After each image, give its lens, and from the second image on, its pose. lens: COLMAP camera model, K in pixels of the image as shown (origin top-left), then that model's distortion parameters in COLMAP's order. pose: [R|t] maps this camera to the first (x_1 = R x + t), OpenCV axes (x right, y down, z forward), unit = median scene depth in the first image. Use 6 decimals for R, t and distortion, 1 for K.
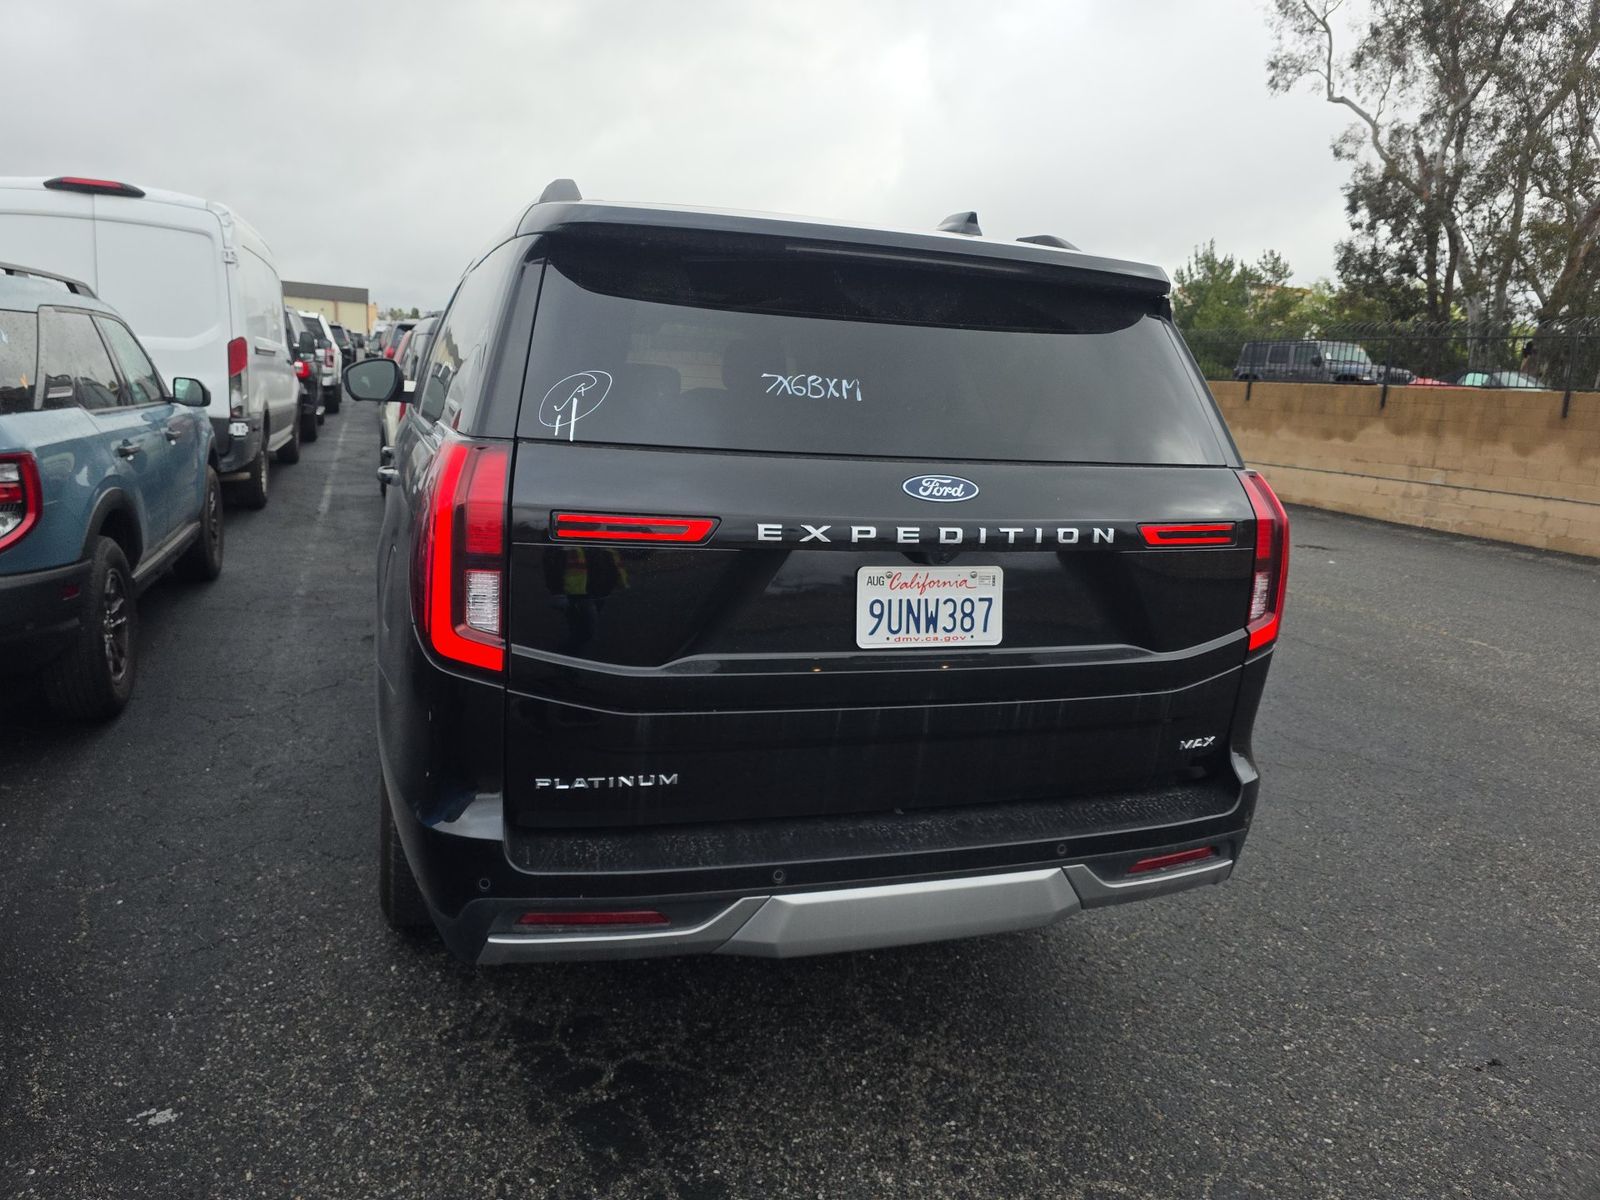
lens RADIAL K [[1071.6, 0, 793.9], [0, 1071.6, 584.3], [0, 0, 1]] dist [0.048336, -0.057395]
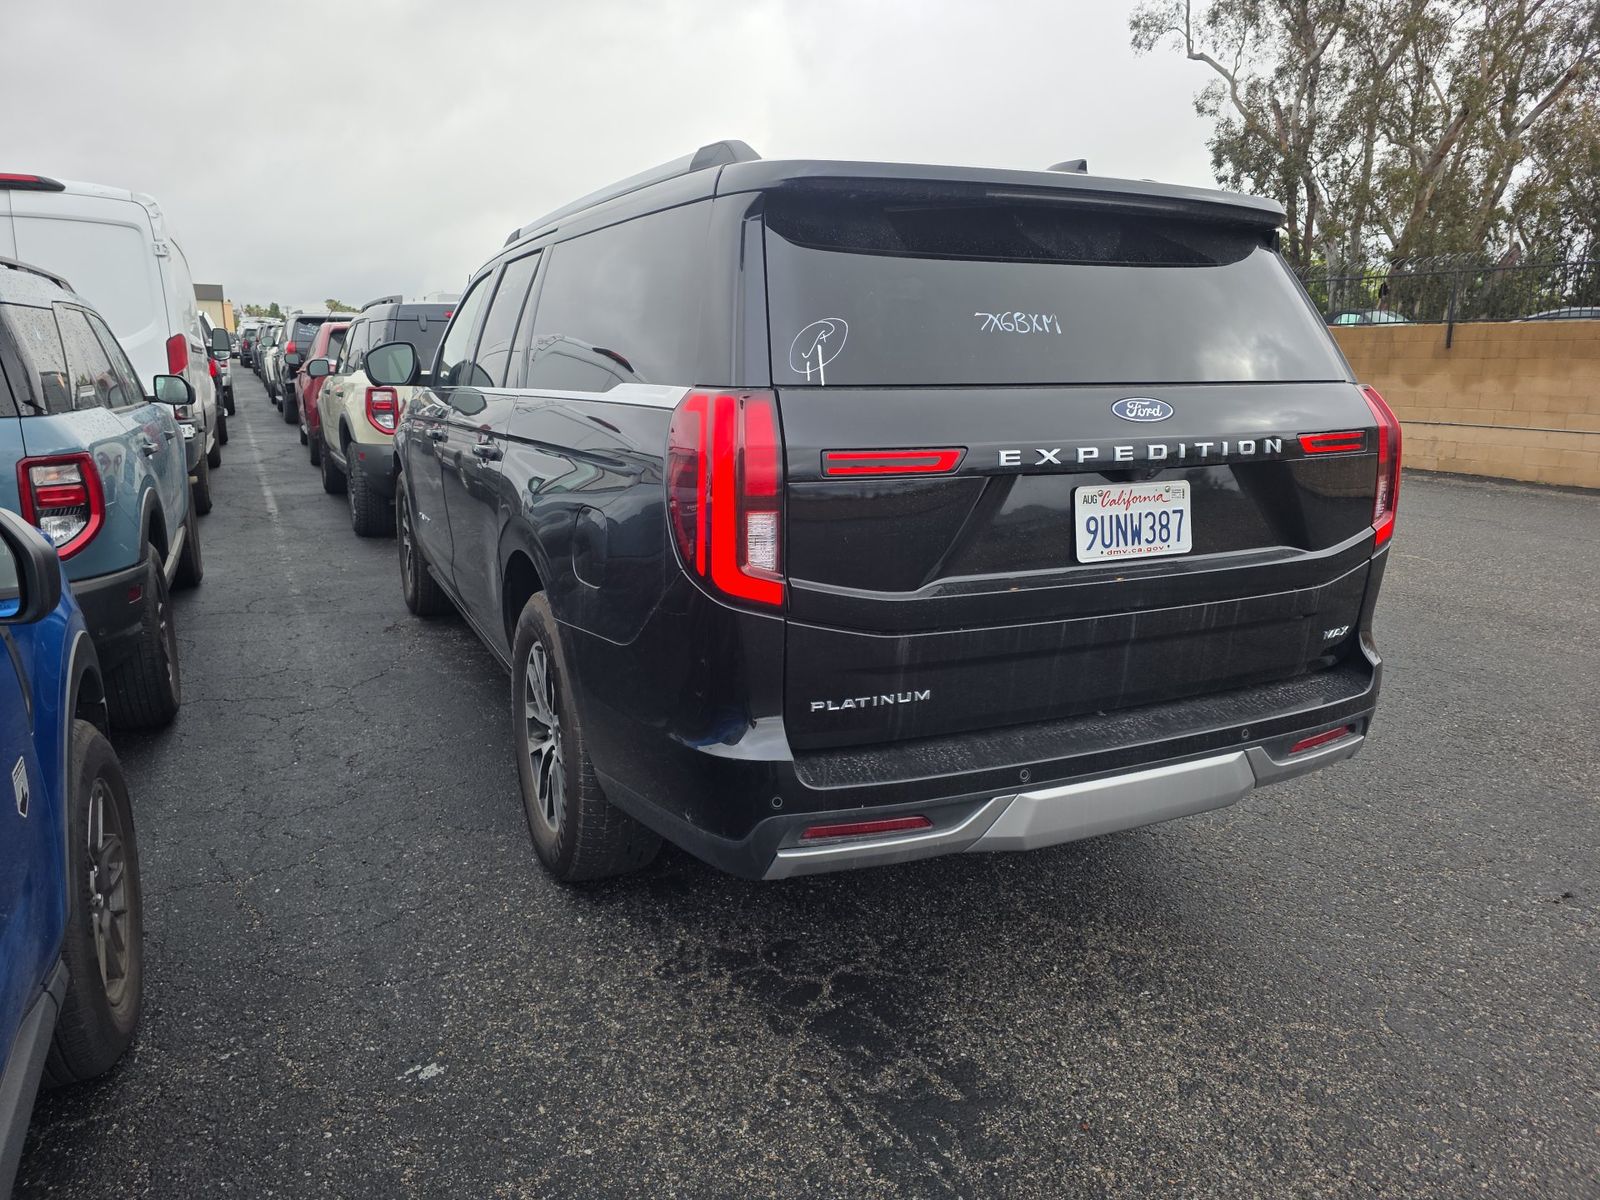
lens RADIAL K [[1066.5, 0, 800.0], [0, 1066.5, 600.0], [0, 0, 1]] dist [0.056400, -0.066243]
pose [[0.991413, -0.078244, 0.104775, -0.273664], [0.074484, 0.996446, 0.039333, 0.027477], [-0.107480, -0.031191, 0.993718, -0.040644]]
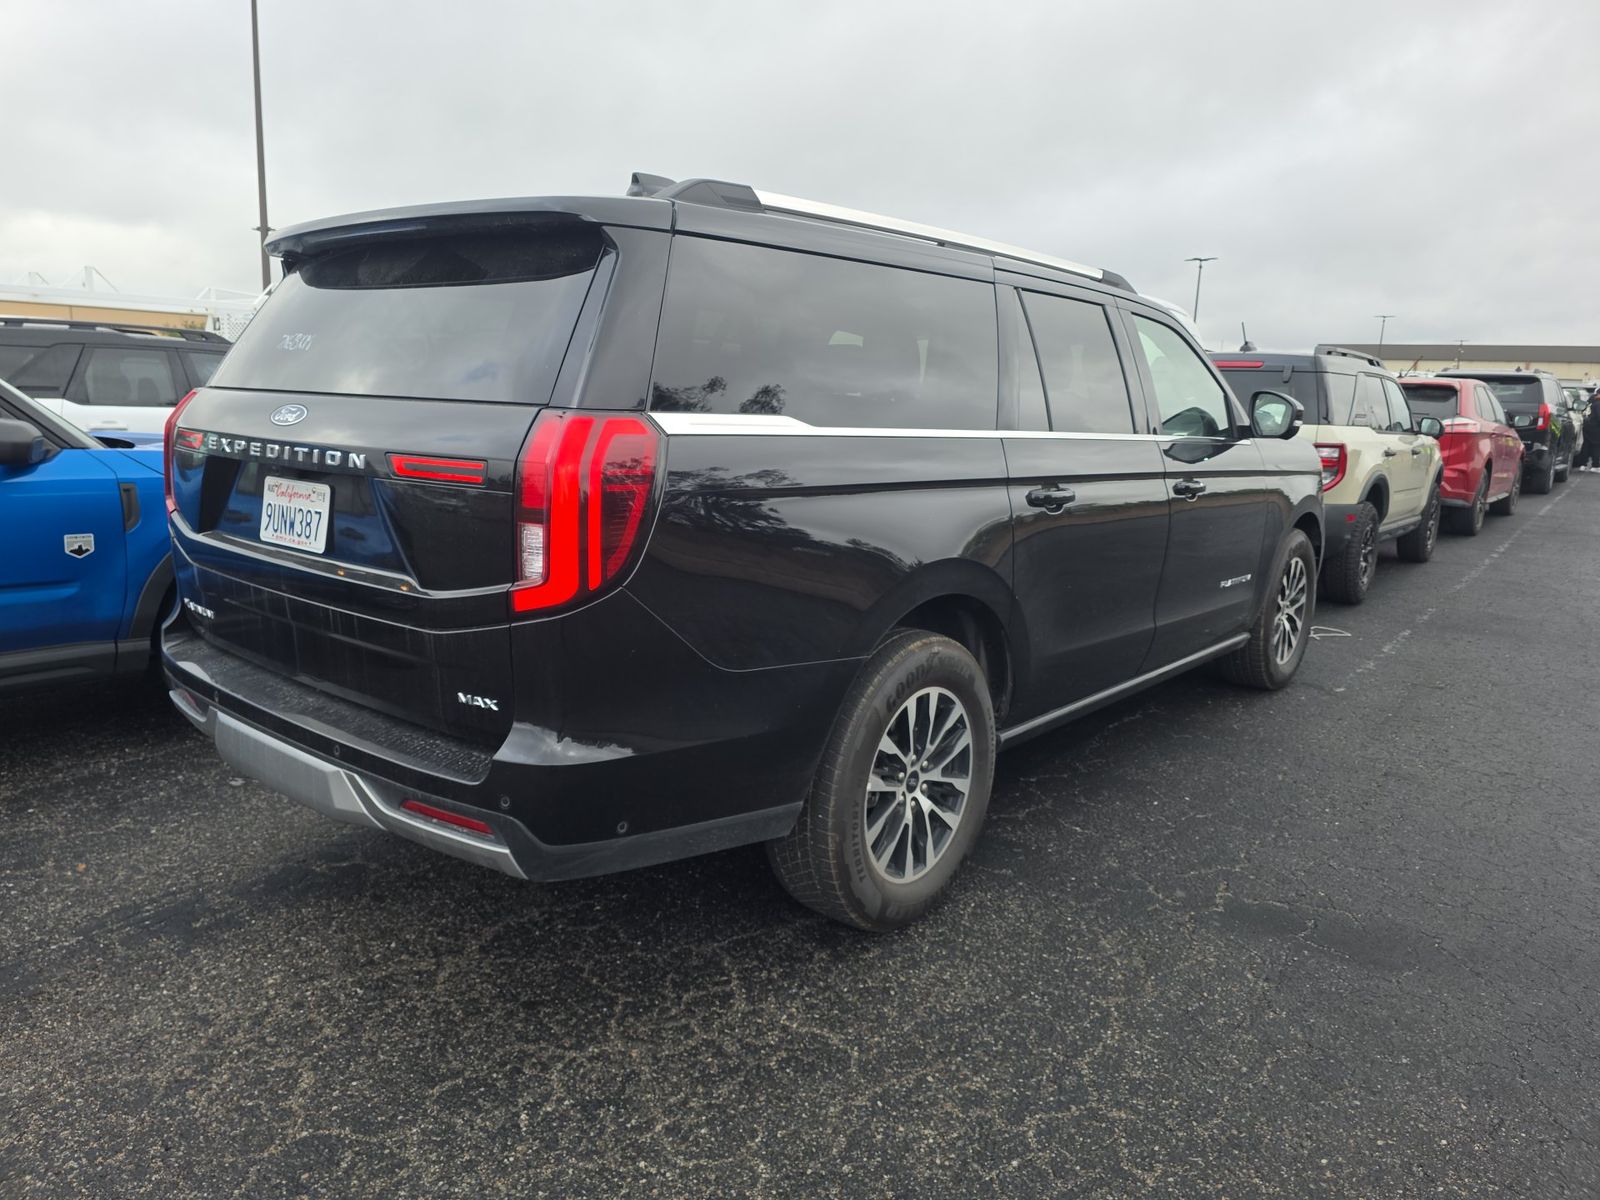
lens RADIAL K [[1063.0, 0, 794.6], [0, 1063.0, 602.9], [0, 0, 1]] dist [0.052226, -0.055065]
pose [[0.527034, 0.114970, -0.842031, 1.213533], [-0.164369, 0.985888, 0.031733, -0.009508], [0.833797, 0.121680, 0.538494, 0.688554]]
